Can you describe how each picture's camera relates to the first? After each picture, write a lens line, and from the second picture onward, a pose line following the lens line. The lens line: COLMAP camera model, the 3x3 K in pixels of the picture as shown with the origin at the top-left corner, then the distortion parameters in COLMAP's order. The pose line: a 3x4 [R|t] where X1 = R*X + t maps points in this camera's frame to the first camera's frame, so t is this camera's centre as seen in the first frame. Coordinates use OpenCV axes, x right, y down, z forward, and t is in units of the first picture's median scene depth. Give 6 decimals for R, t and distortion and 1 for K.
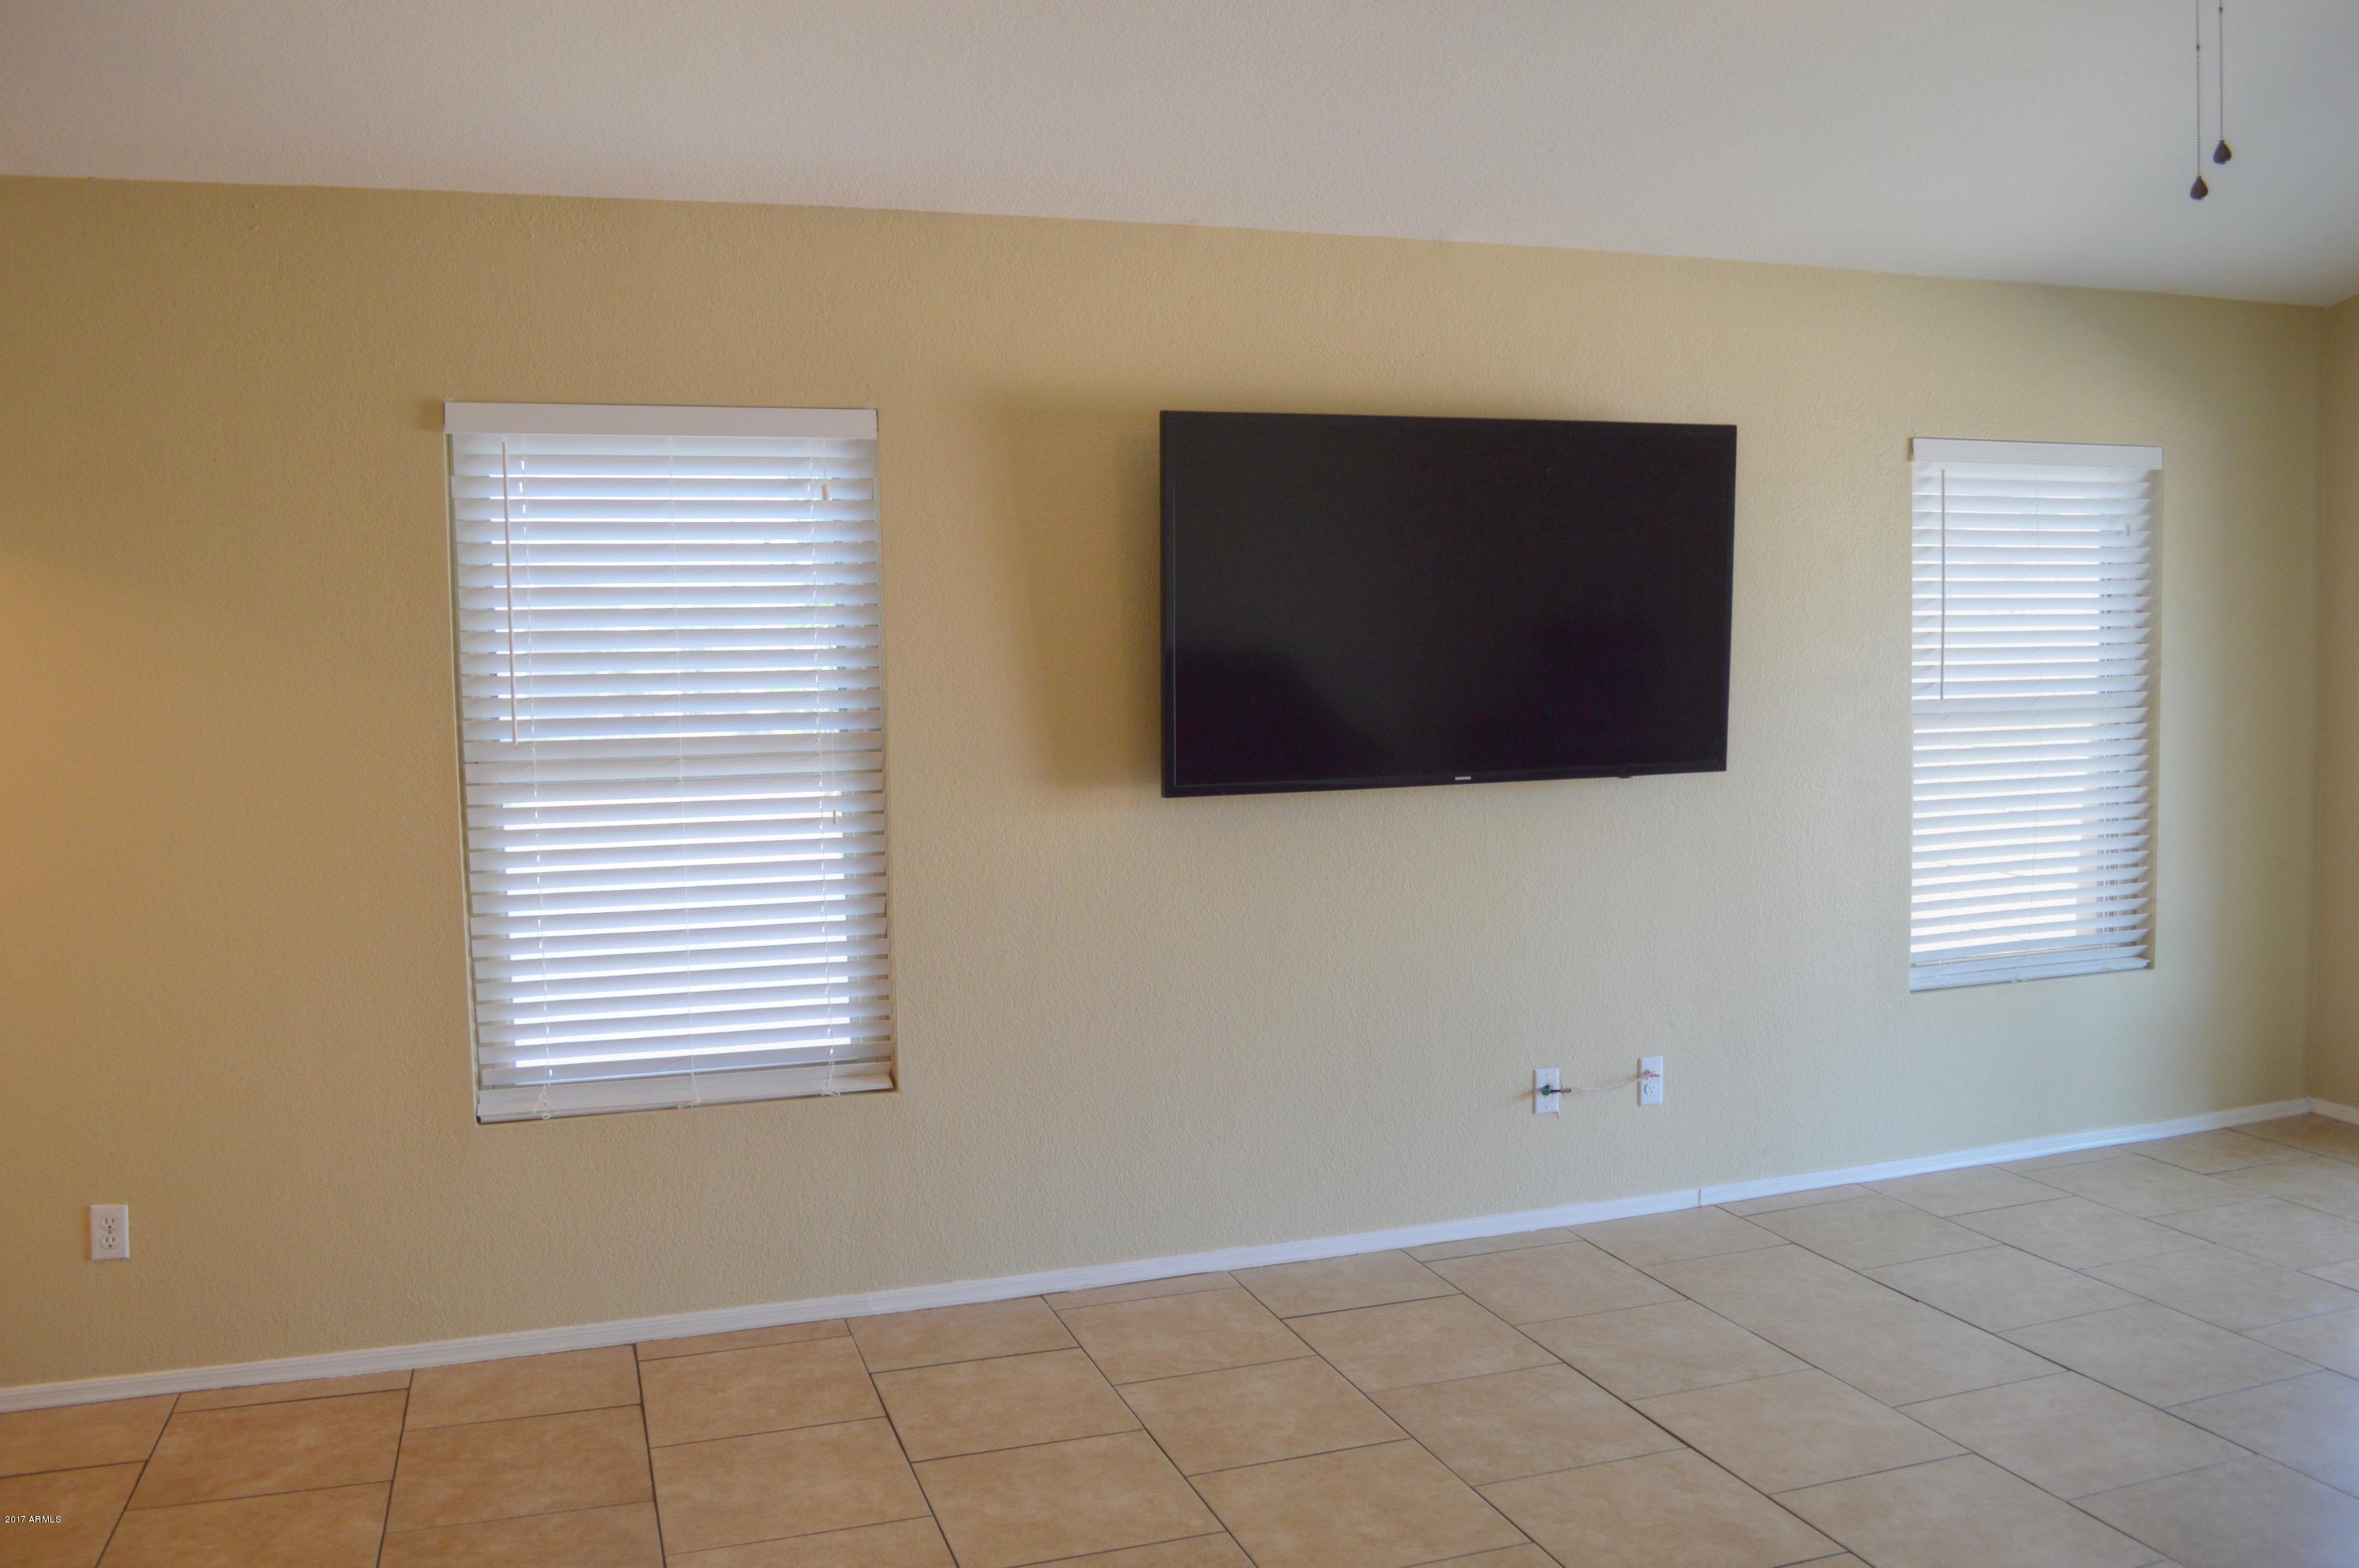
lens RADIAL K [[1887.5, 0, 1179.5], [0, 1887.5, 784.0], [0, 0, 1]] dist [-0.087002, 0.017326]
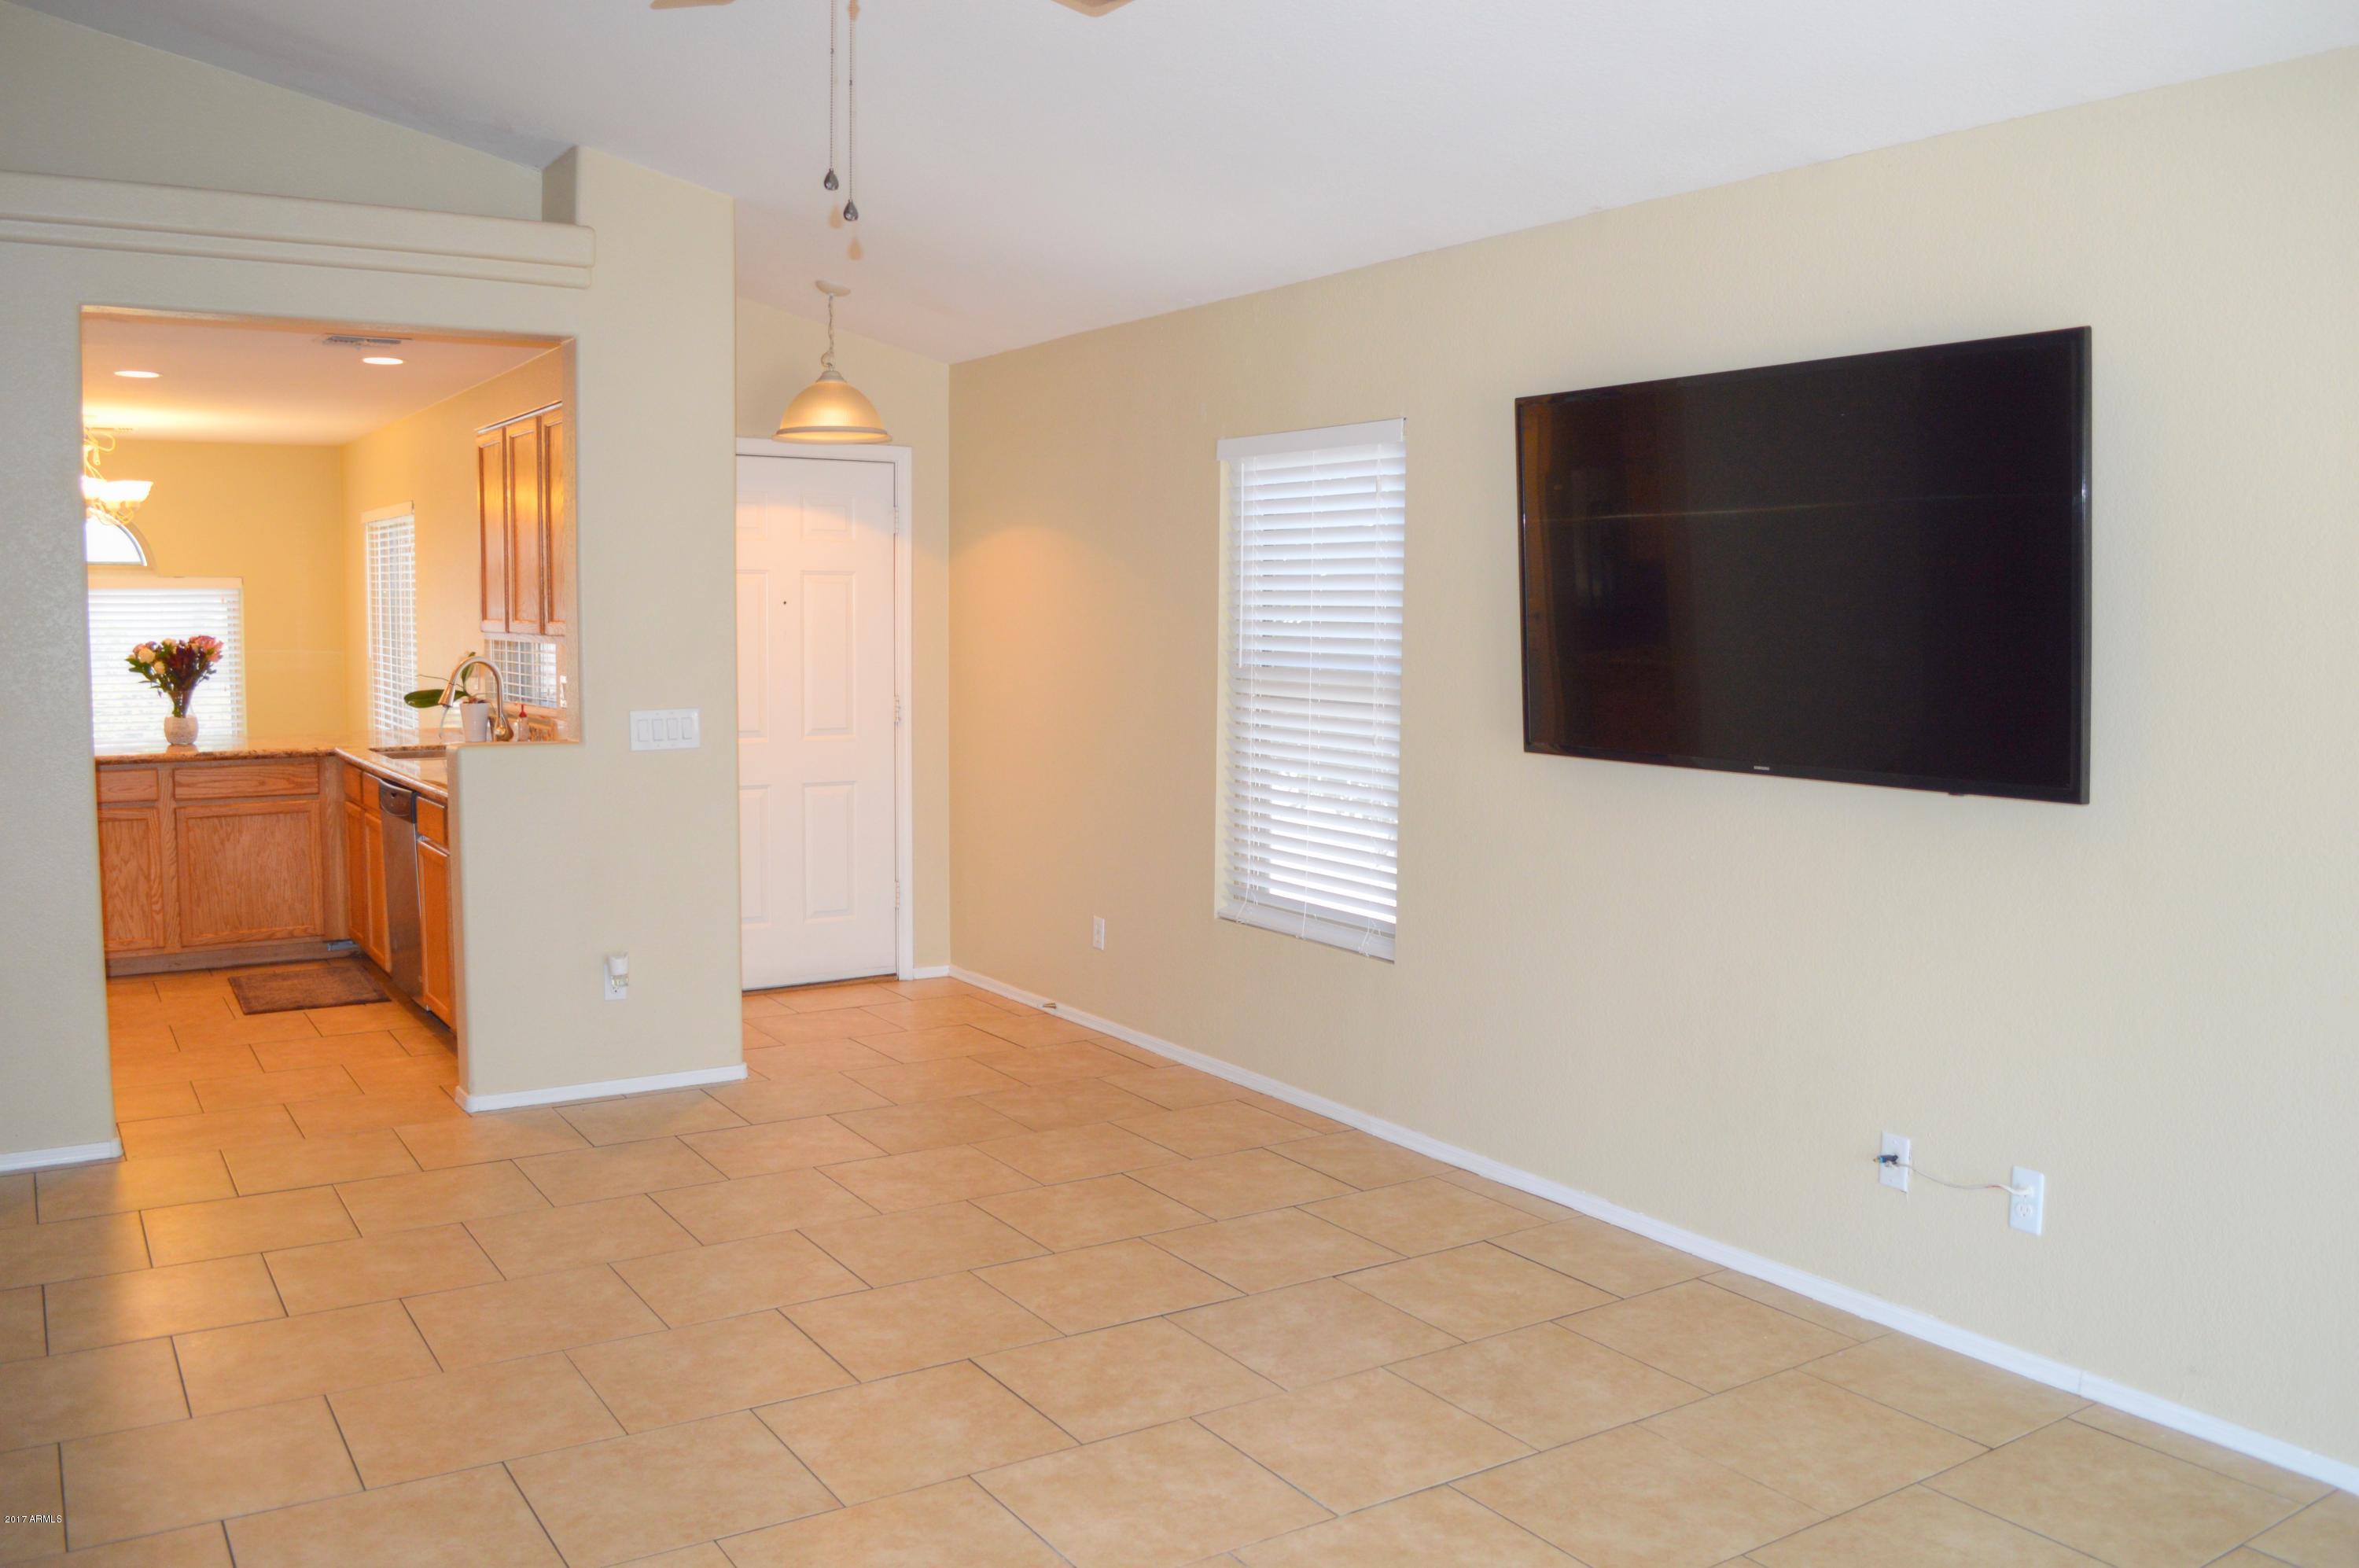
lens RADIAL K [[1887.5, 0, 1179.5], [0, 1887.5, 784.0], [0, 0, 1]] dist [-0.087002, 0.017326]
pose [[0.244703, 0.108693, -0.963487, 1.064730], [-0.084574, 0.992302, 0.090464, -0.059495], [0.965903, 0.059349, 0.252012, 0.570011]]
